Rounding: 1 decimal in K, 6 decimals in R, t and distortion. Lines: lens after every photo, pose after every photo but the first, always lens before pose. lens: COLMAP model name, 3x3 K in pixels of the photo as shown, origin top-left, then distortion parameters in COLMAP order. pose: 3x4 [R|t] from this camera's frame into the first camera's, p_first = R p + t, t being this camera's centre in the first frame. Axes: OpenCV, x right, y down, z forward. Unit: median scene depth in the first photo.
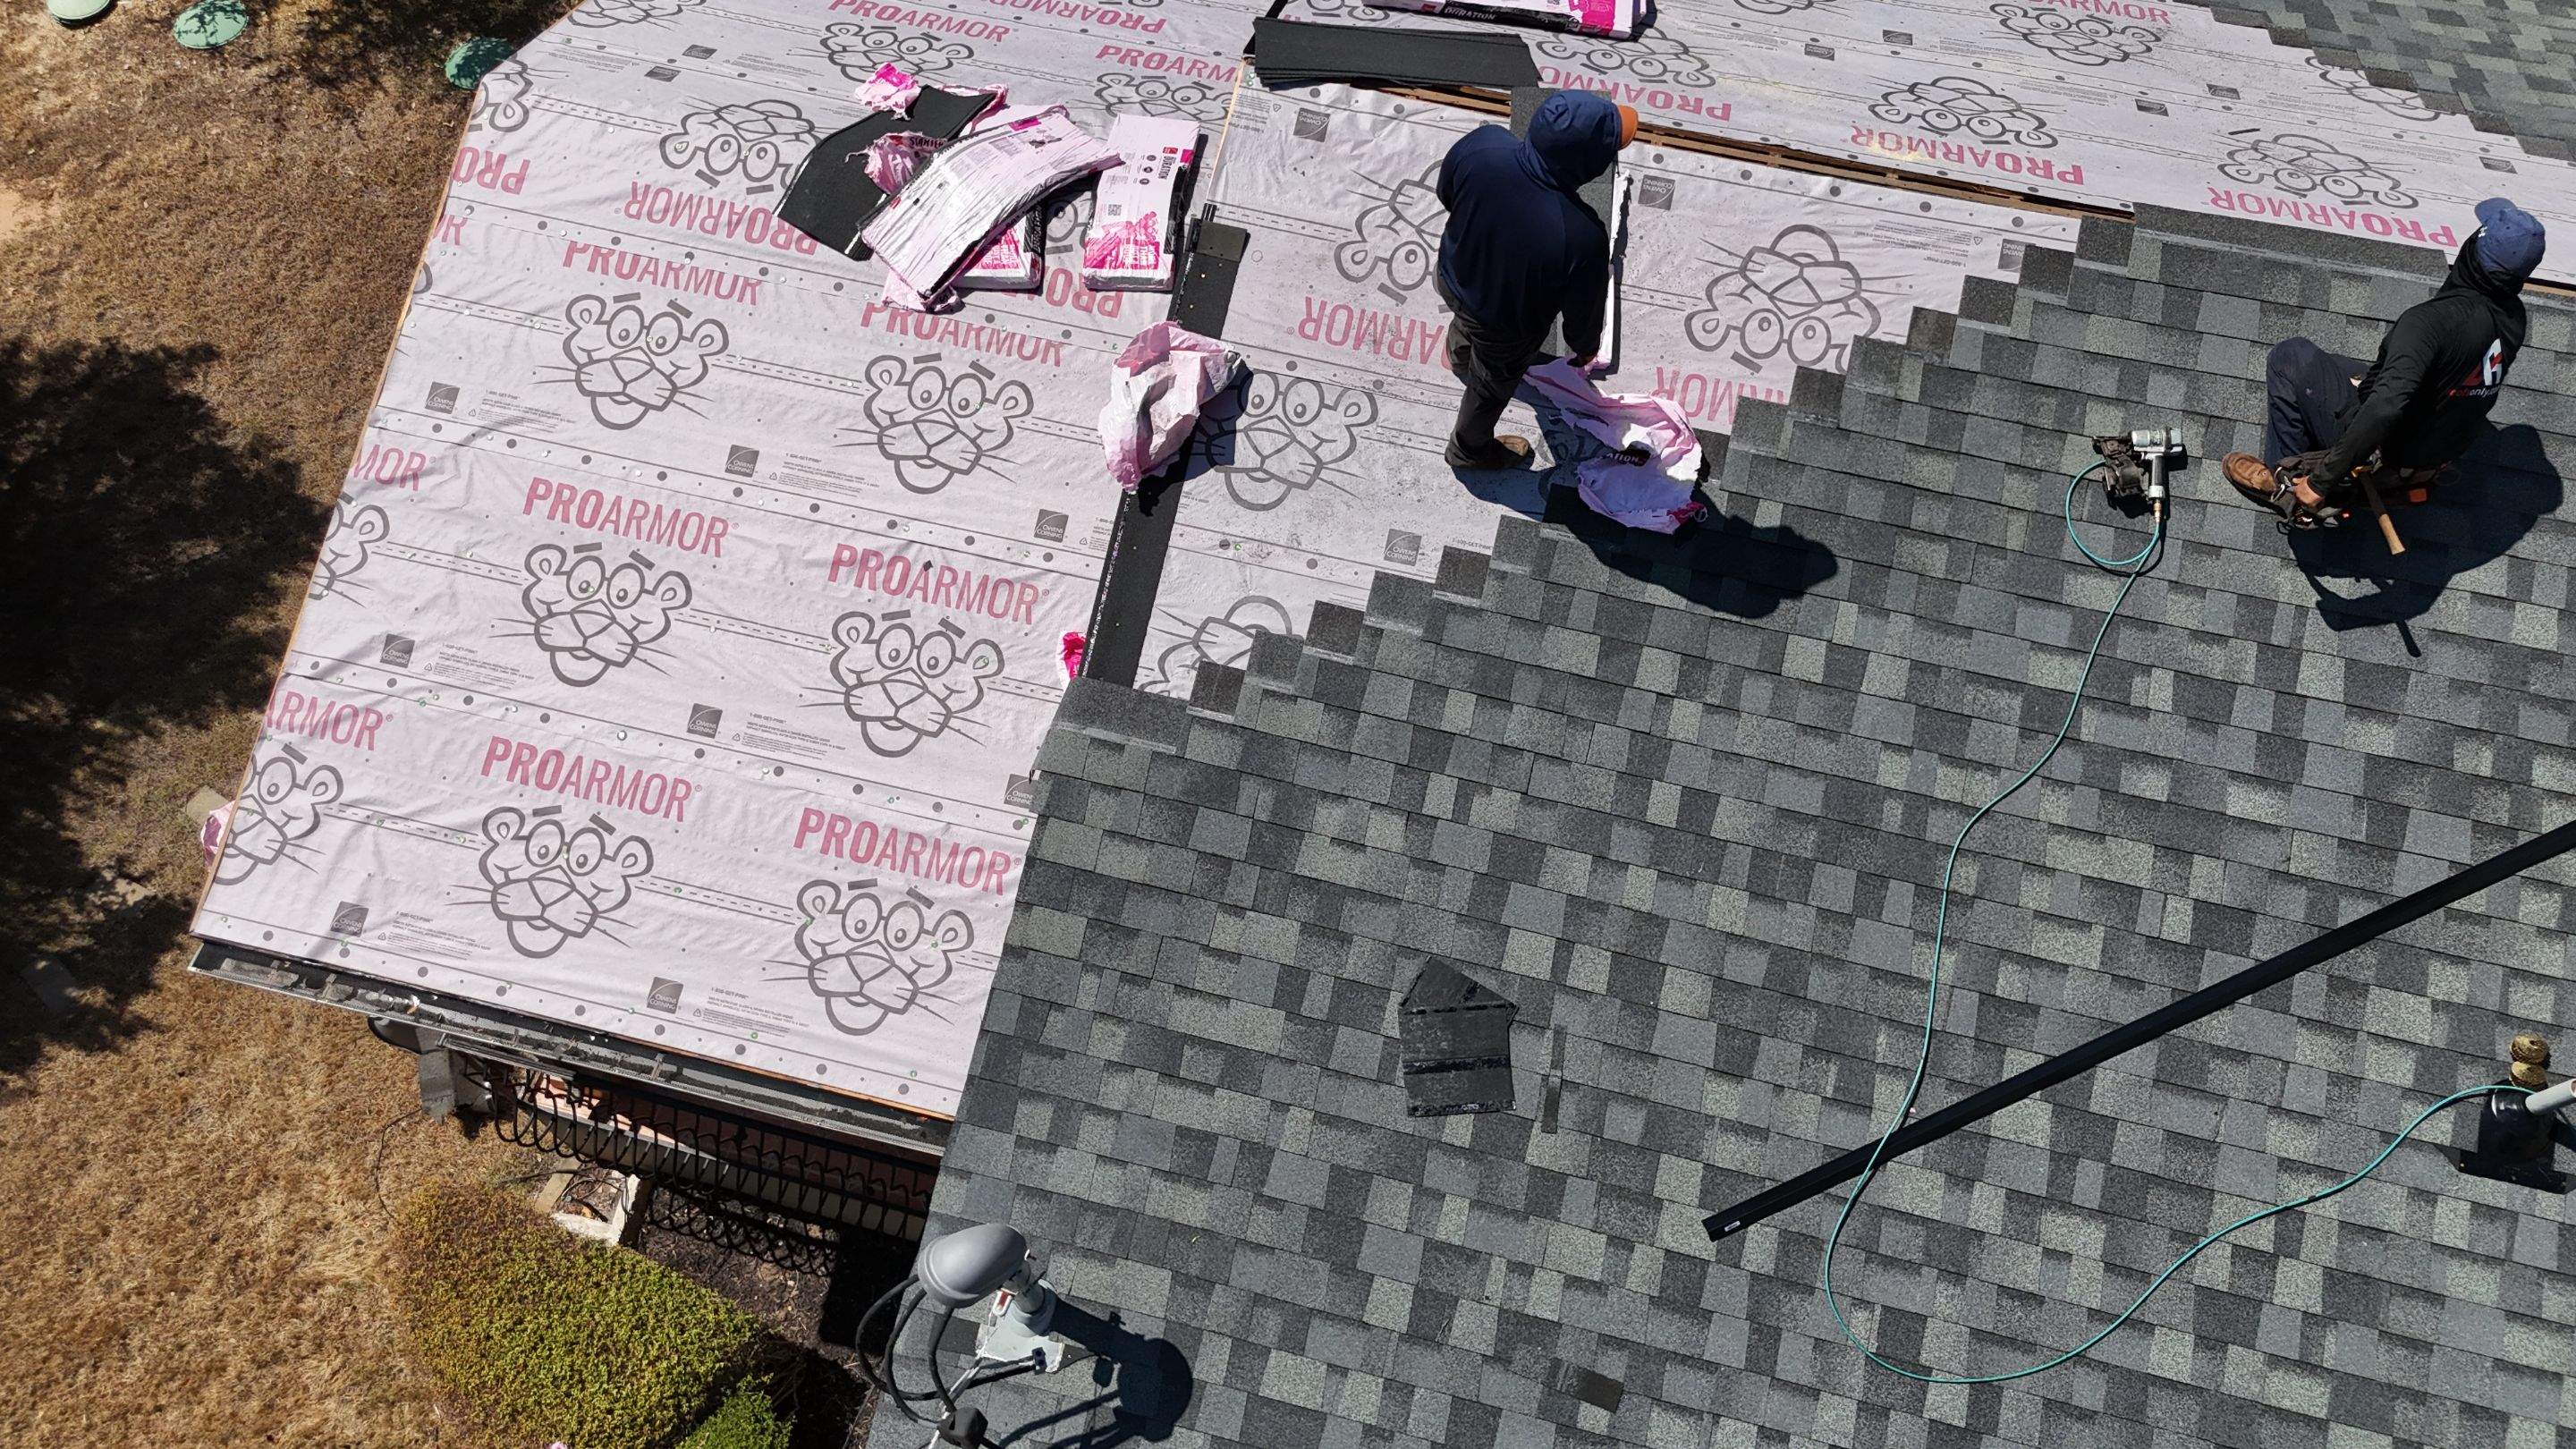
lens RADIAL K [[1903.3, 0, 1307.1], [0, 1903.3, 710.5], [0, 0, 1]] dist [0.064219, -0.055199]
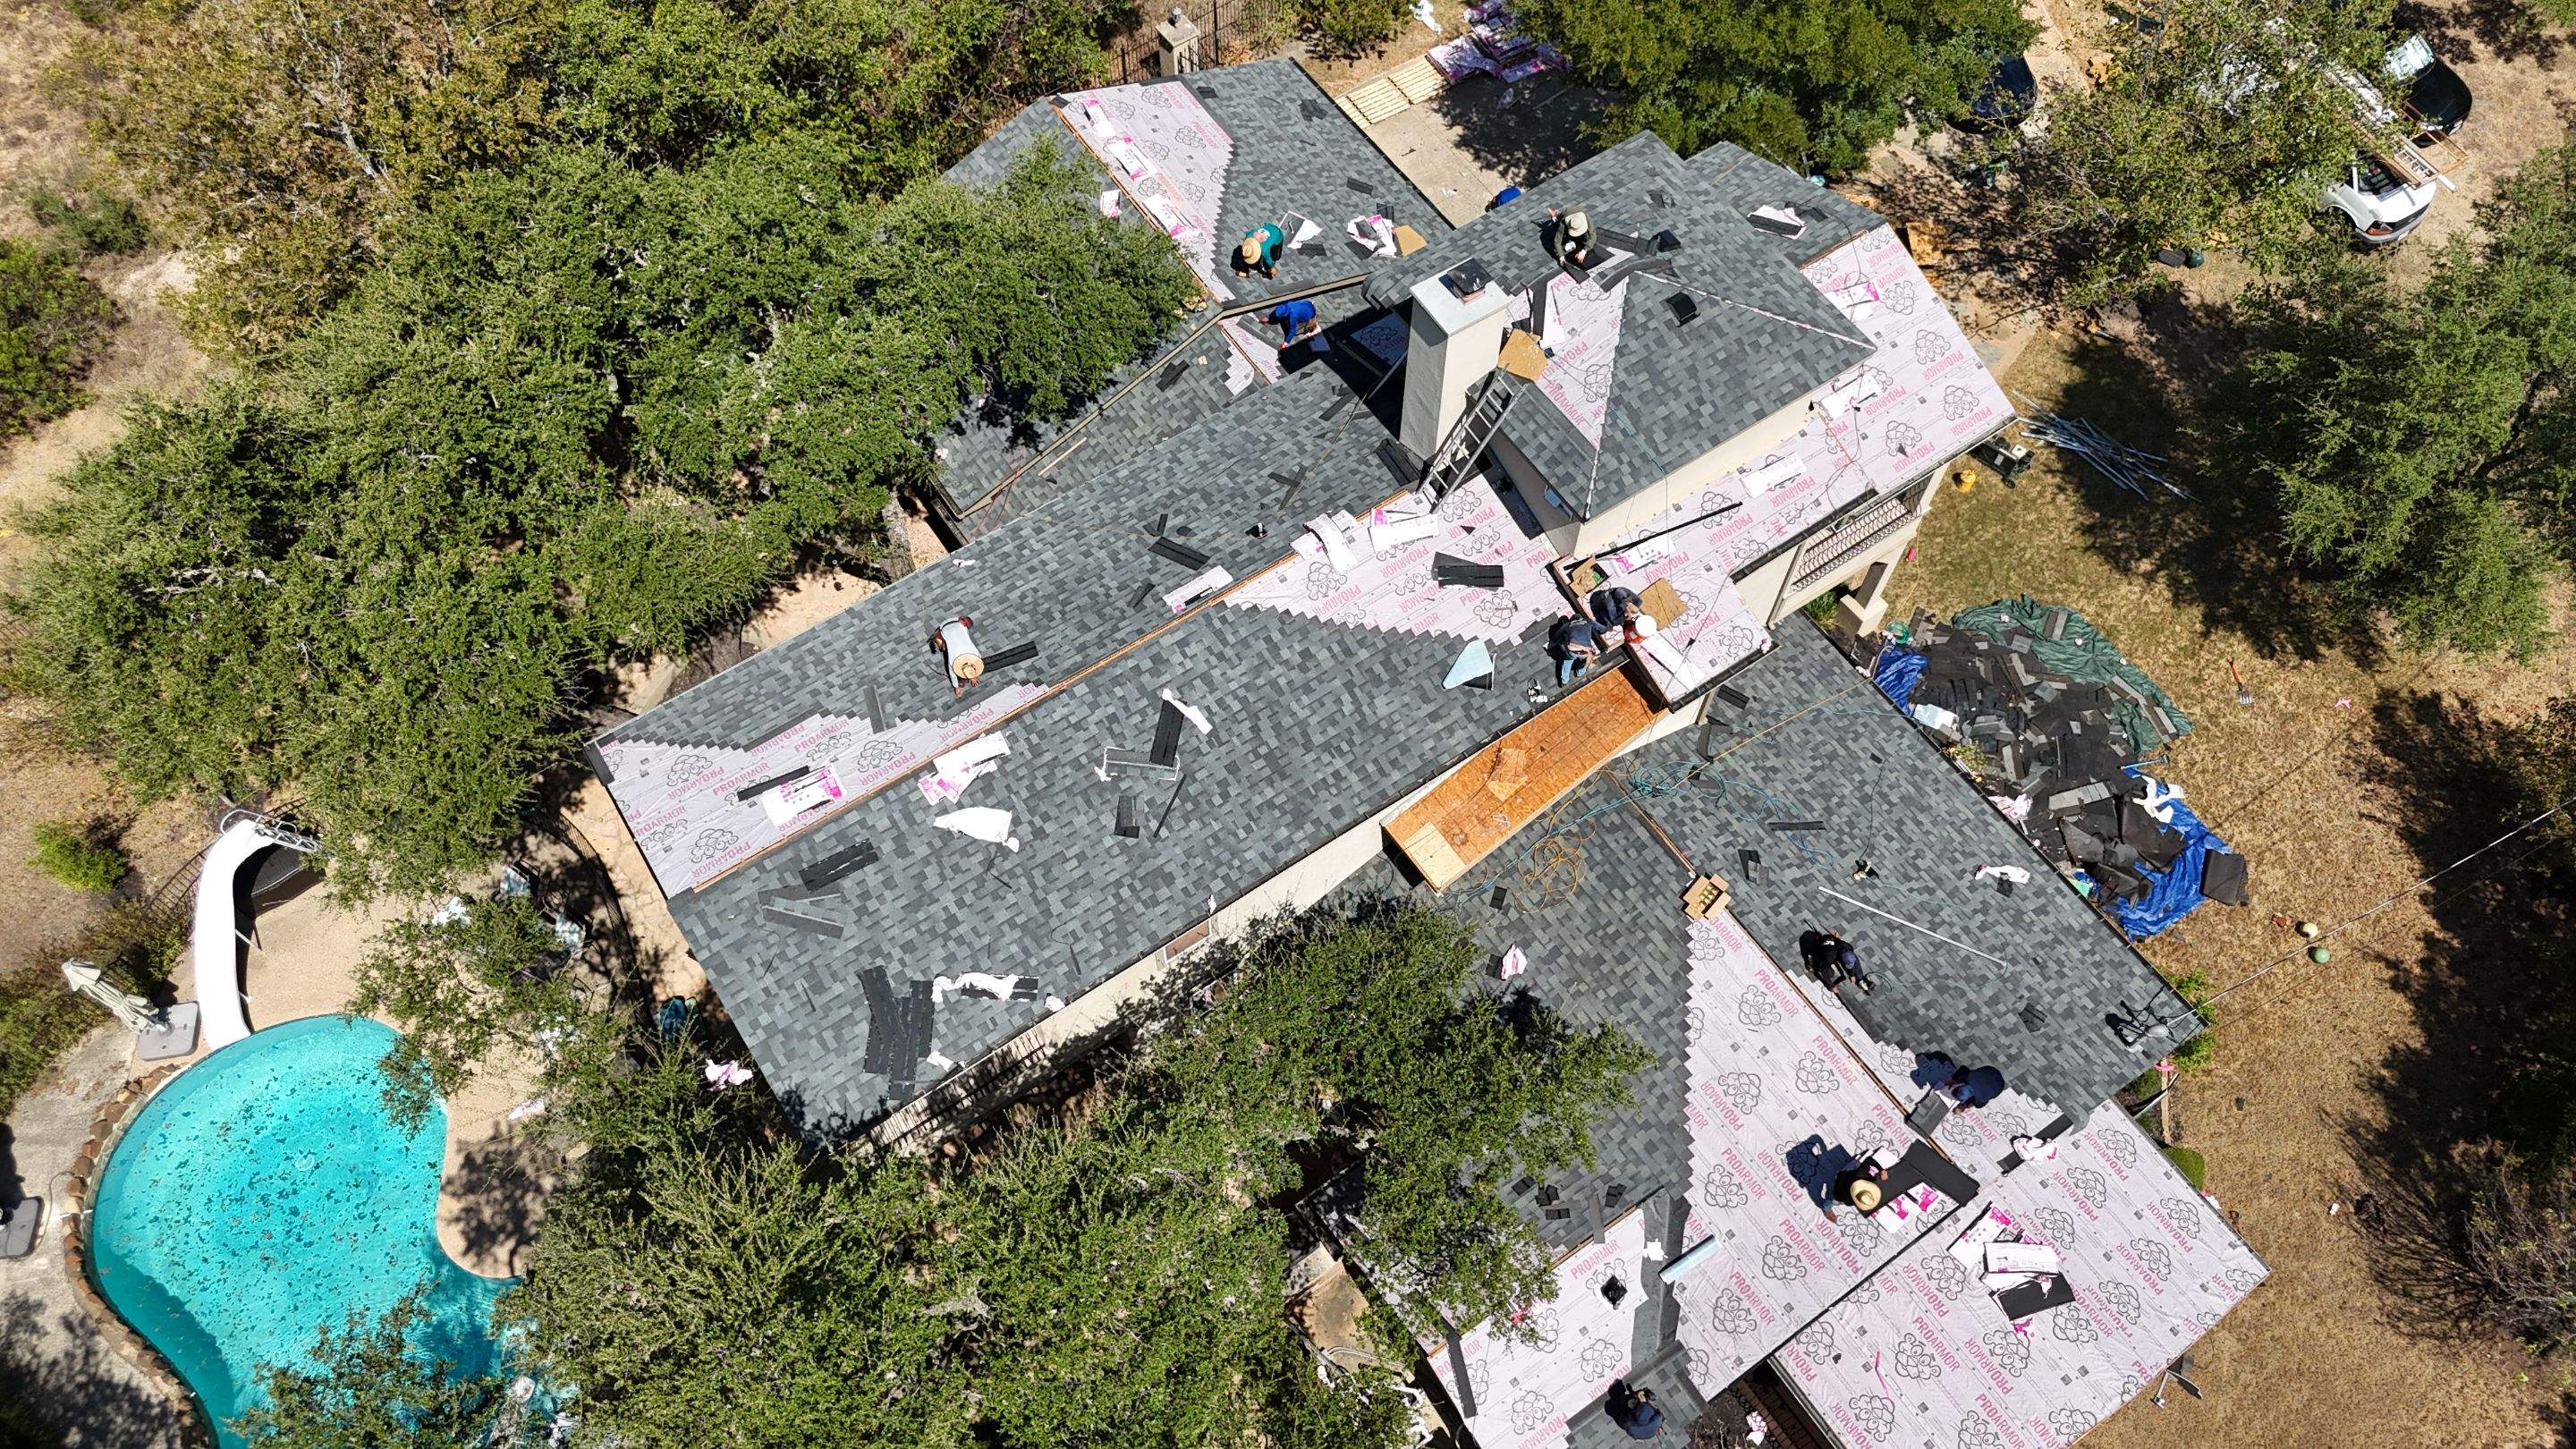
lens RADIAL K [[1903.3, 0, 1296.5], [0, 1903.3, 735.1], [0, 0, 1]] dist [0.064219, -0.055199]
pose [[-0.745974, -0.590064, 0.308784, 0.362528], [0.577032, -0.341183, 0.742044, -3.918359], [-0.332501, 0.731723, 0.594999, -1.627700]]
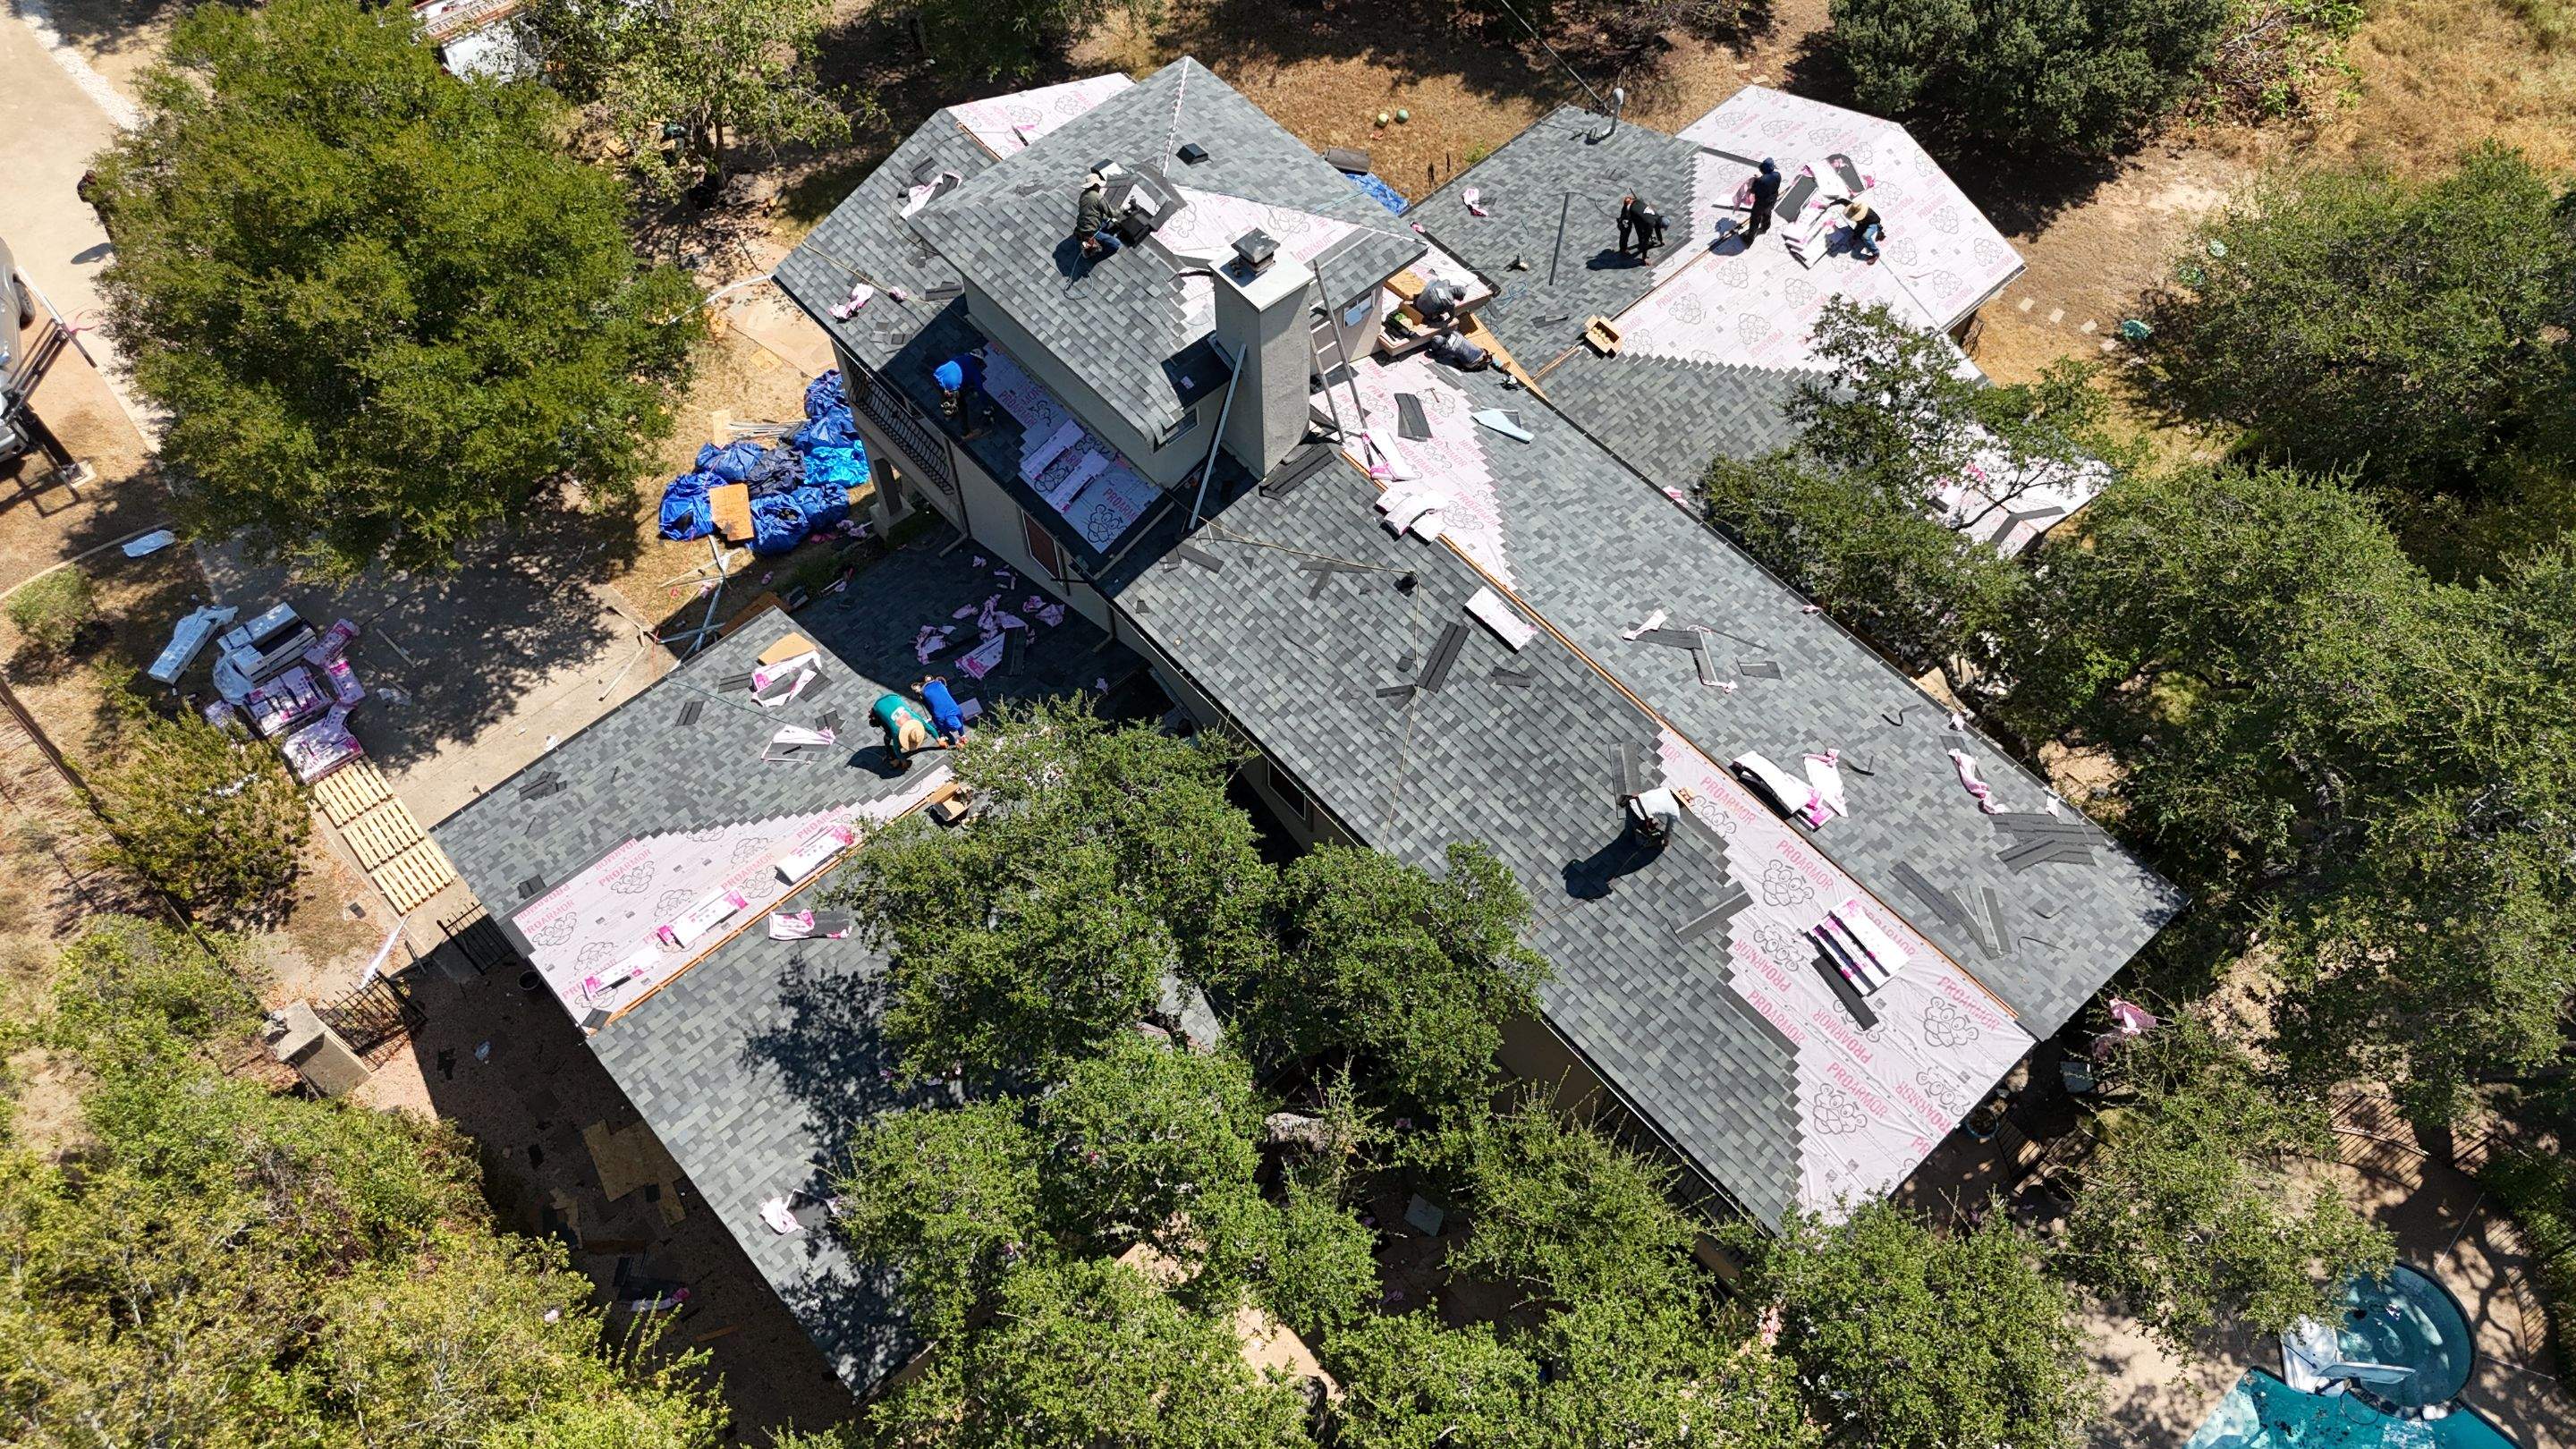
lens RADIAL K [[1903.3, 0, 1312.6], [0, 1903.3, 710.9], [0, 0, 1]] dist [0.064219, -0.055199]
pose [[-0.555768, 0.697092, -0.452973, 4.183665], [-0.730571, -0.149516, 0.666267, -3.136532], [0.396723, 0.701219, 0.592371, -1.610296]]
